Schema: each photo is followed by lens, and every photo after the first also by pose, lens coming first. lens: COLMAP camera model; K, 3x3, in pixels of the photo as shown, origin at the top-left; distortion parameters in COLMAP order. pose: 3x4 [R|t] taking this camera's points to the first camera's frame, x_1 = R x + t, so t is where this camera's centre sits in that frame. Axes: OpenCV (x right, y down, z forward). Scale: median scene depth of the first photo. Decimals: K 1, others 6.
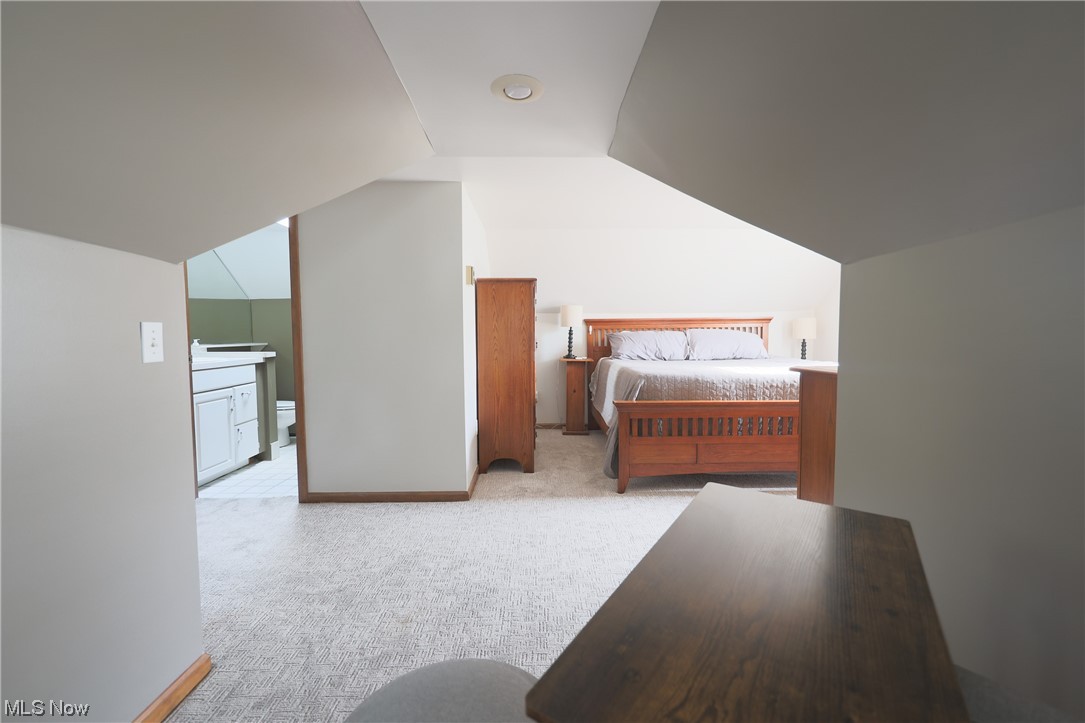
lens RADIAL K [[454.9, 0, 548.3], [0, 454.9, 358.9], [0, 0, 1]] dist [-0.004102, -0.000220]
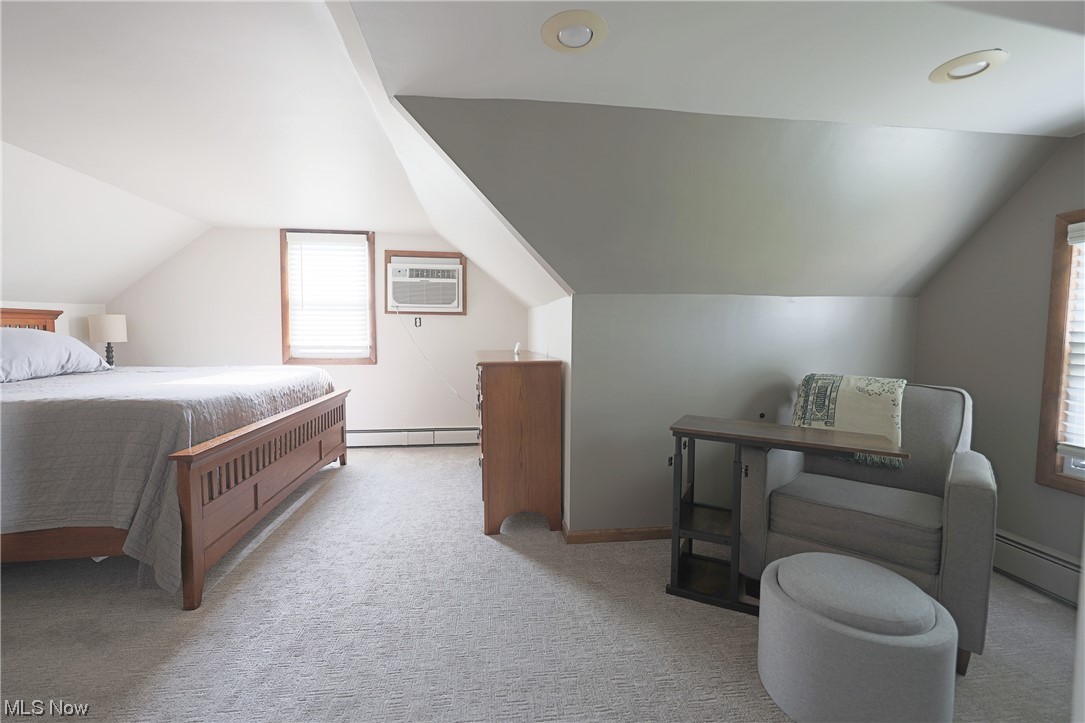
lens RADIAL K [[454.9, 0, 545.8], [0, 454.9, 360.2], [0, 0, 1]] dist [-0.004102, -0.000220]
pose [[-0.114381, -0.051410, 0.992106, -0.446123], [0.053071, 0.996918, 0.057778, -0.031434], [-0.992018, 0.059261, -0.111300, 0.589304]]
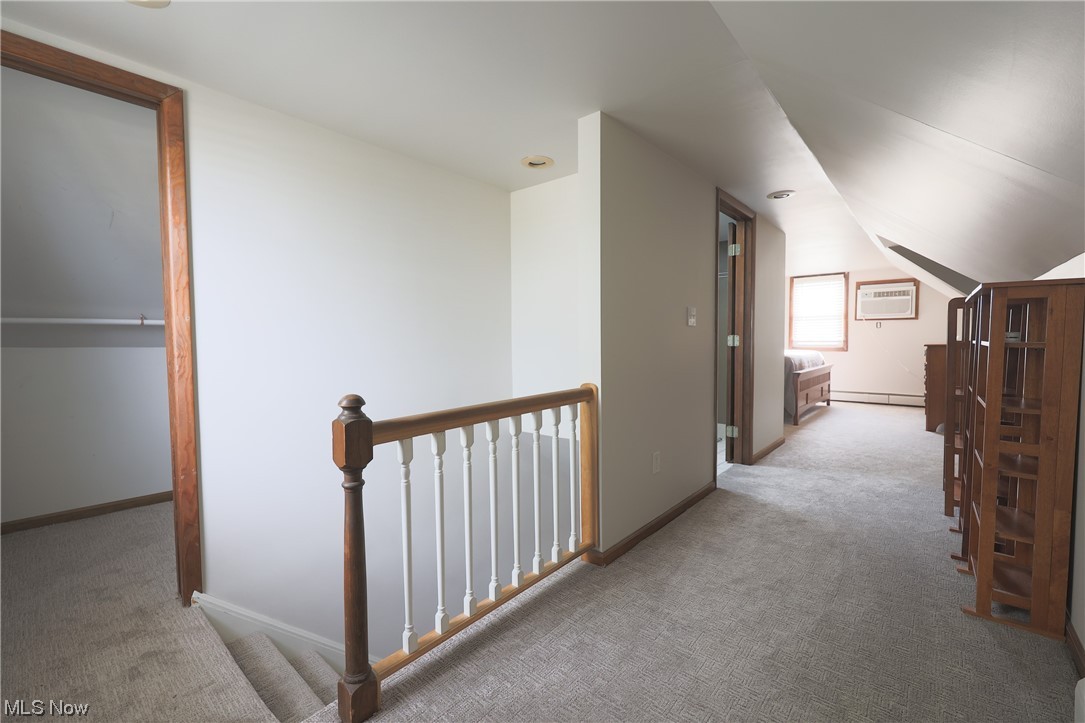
lens RADIAL K [[454.9, 0, 537.7], [0, 454.9, 359.5], [0, 0, 1]] dist [-0.004102, -0.000220]
pose [[0.682935, -0.033591, 0.729706, -1.747236], [0.046318, 0.998923, 0.002635, -0.004409], [-0.729009, 0.031999, 0.683756, 0.522542]]
